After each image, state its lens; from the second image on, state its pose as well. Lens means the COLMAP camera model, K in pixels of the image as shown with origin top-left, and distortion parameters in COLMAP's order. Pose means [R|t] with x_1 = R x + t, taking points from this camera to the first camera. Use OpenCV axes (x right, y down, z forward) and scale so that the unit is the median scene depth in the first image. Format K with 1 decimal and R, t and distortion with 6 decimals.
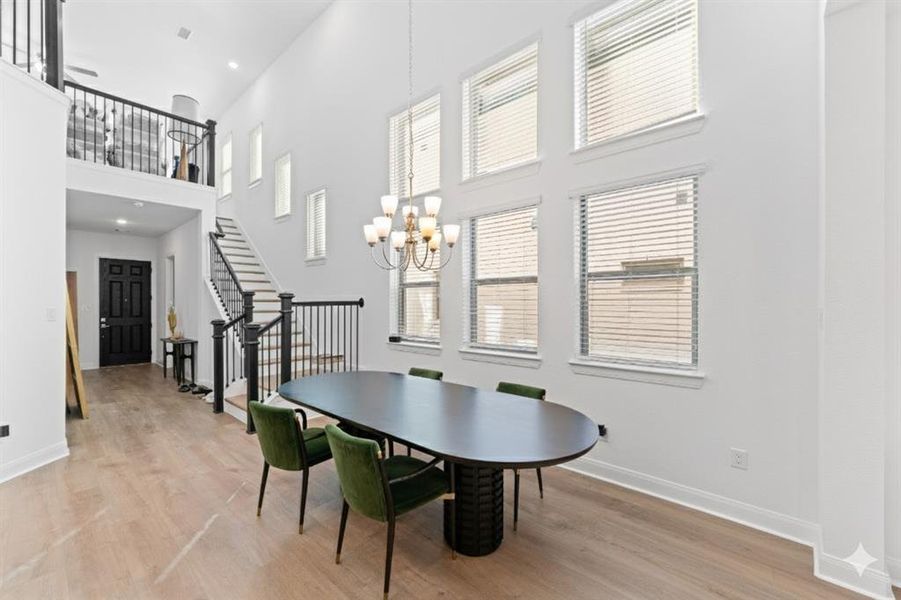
lens RADIAL K [[362.0, 0, 445.2], [0, 362.0, 301.9], [0, 0, 1]] dist [-0.003301, -0.000571]
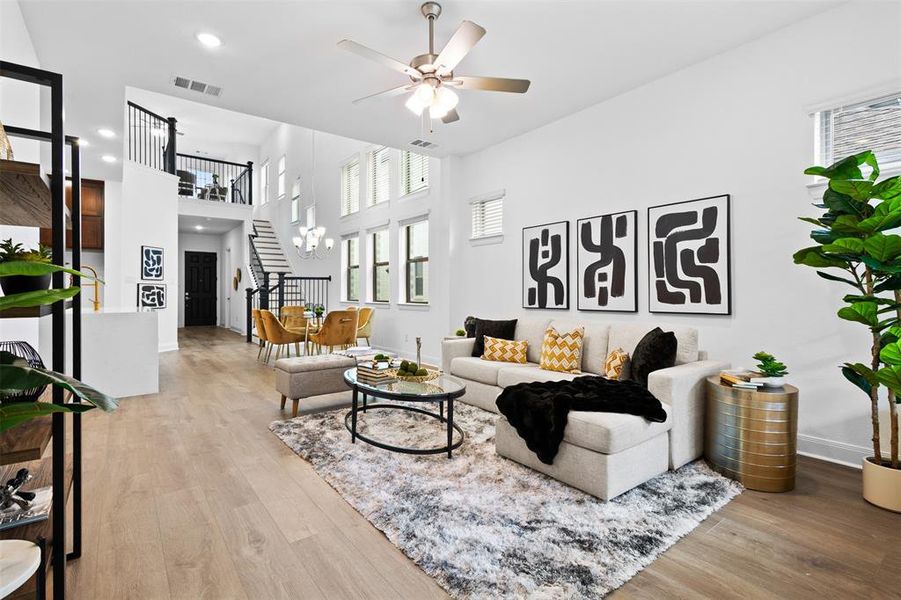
lens RADIAL K [[430.6, 0, 452.3], [0, 430.6, 291.8], [0, 0, 1]] dist [-0.001314, -0.000470]
pose [[0.982074, 0.001082, -0.188494, 0.647136], [-0.000696, 0.999998, 0.002115, 0.057059], [0.188496, -0.001946, 0.982072, -0.758916]]
